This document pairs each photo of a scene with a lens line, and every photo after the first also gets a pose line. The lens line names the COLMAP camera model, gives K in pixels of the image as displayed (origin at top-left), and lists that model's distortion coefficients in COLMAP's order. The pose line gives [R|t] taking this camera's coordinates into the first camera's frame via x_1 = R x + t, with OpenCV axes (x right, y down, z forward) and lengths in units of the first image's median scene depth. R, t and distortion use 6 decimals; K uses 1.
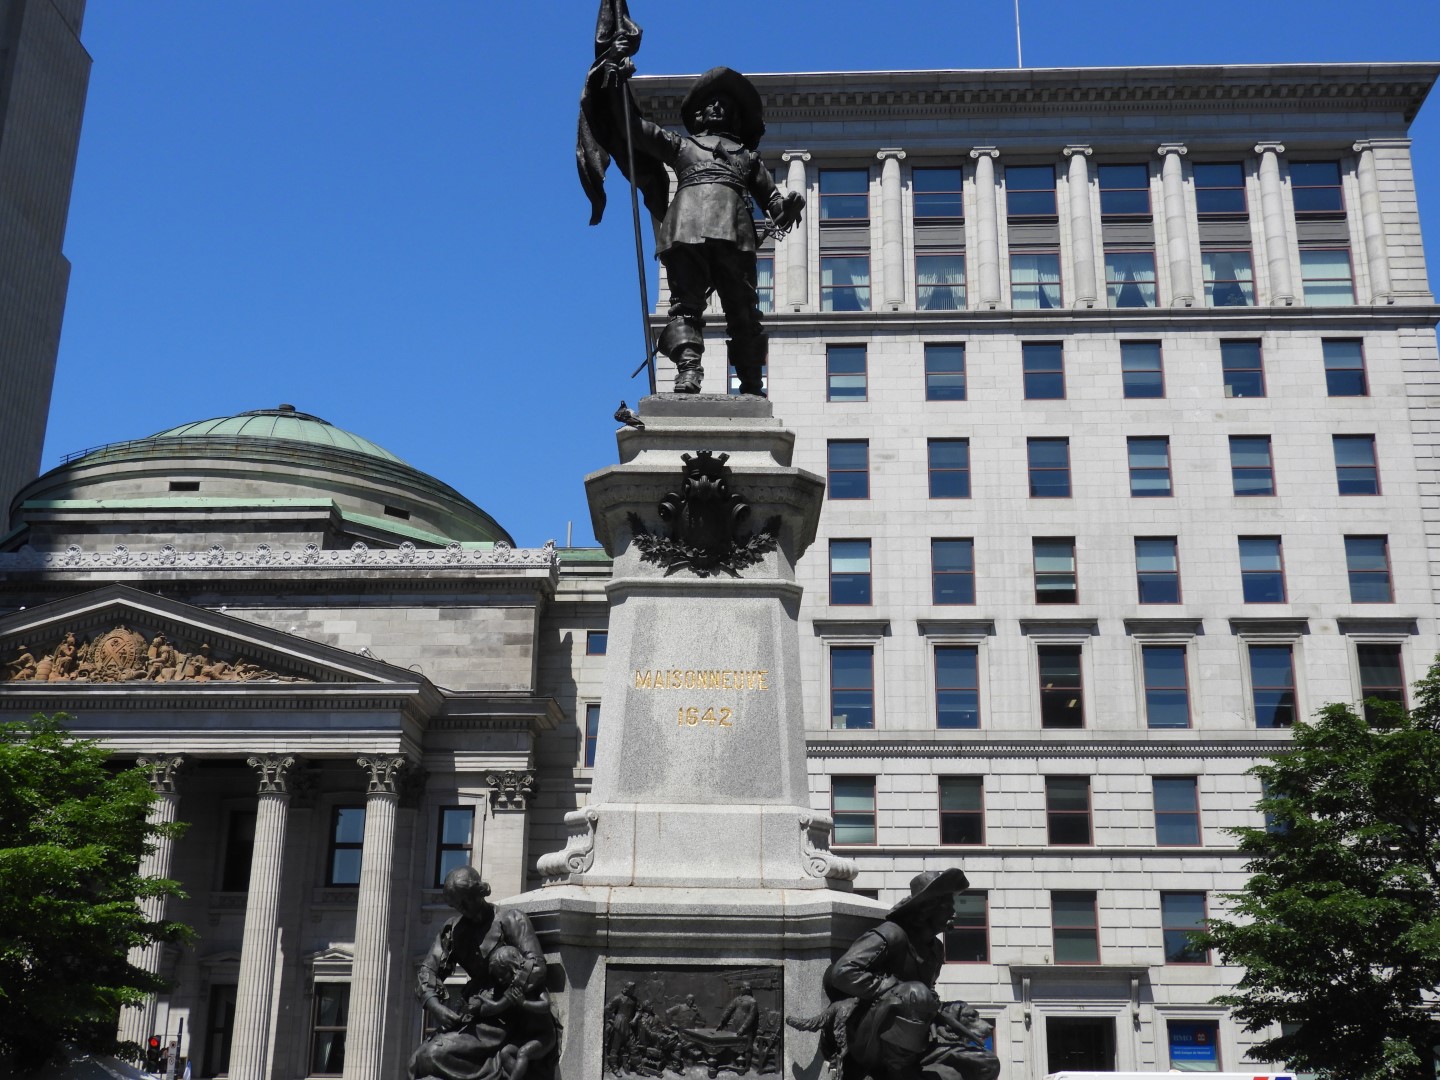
lens RADIAL K [[1674.2, 0, 720.0], [0, 1674.2, 540.0], [0, 0, 1]] dist [-0.002072, 0.002950]
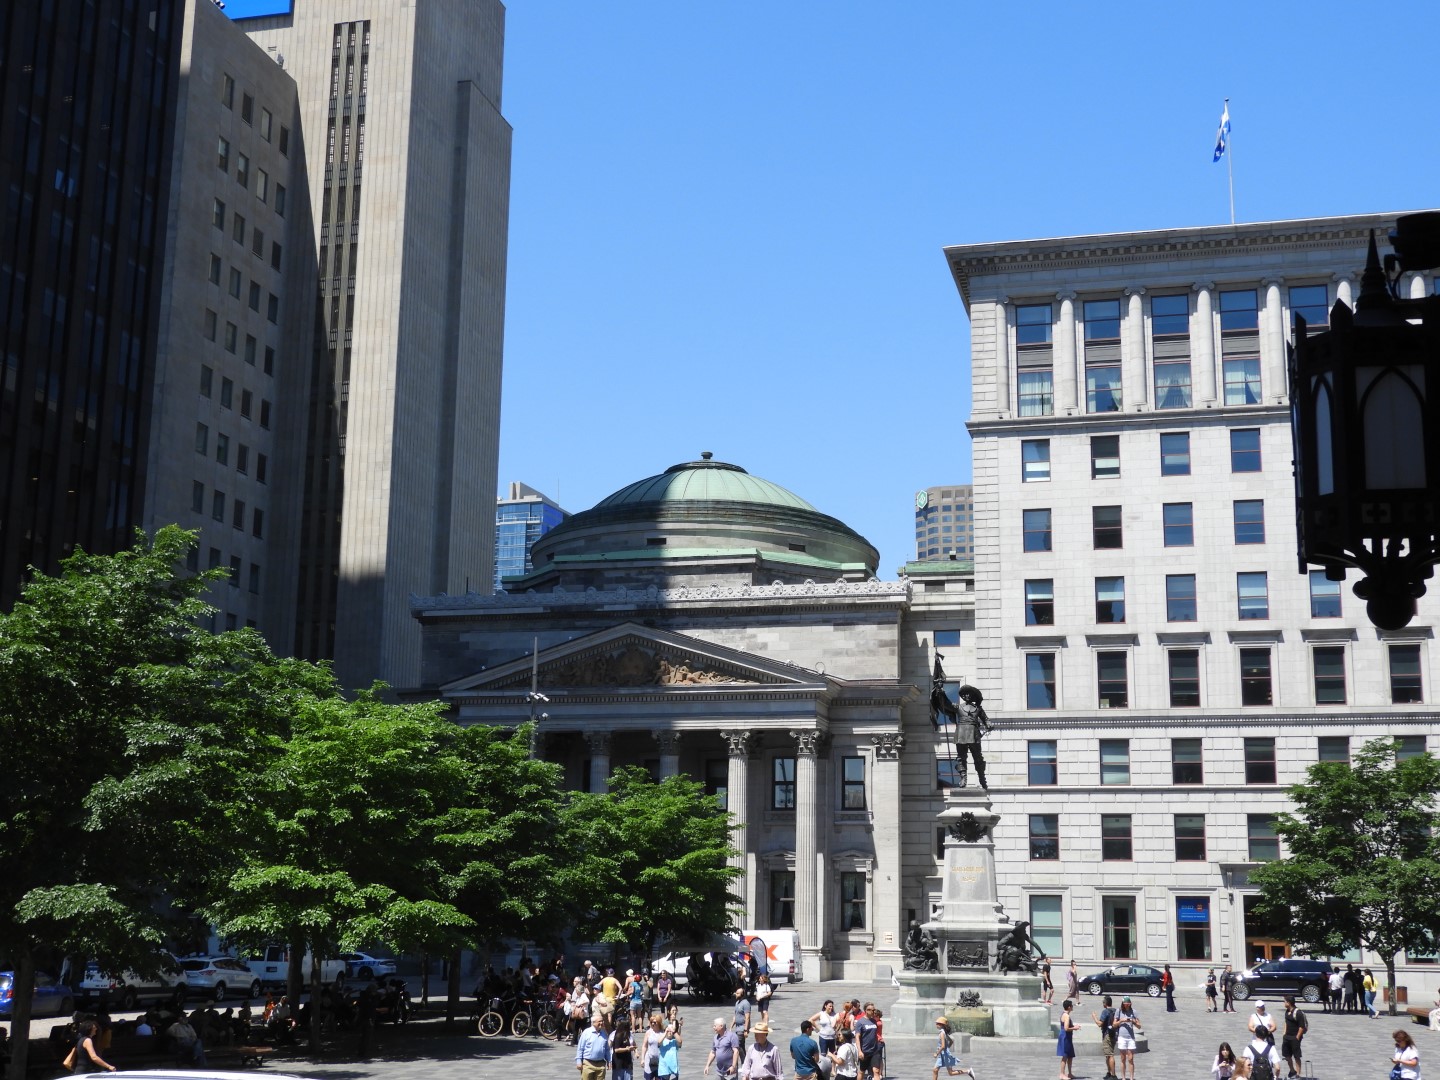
lens RADIAL K [[1801.7, 0, 720.0], [0, 1801.7, 540.0], [0, 0, 1]] dist [-0.004460, 0.007149]
pose [[0.979943, -0.039023, -0.195420, 0.050172], [0.061240, 0.992157, 0.108973, -0.215963], [0.189635, -0.118754, 0.974647, -0.578075]]
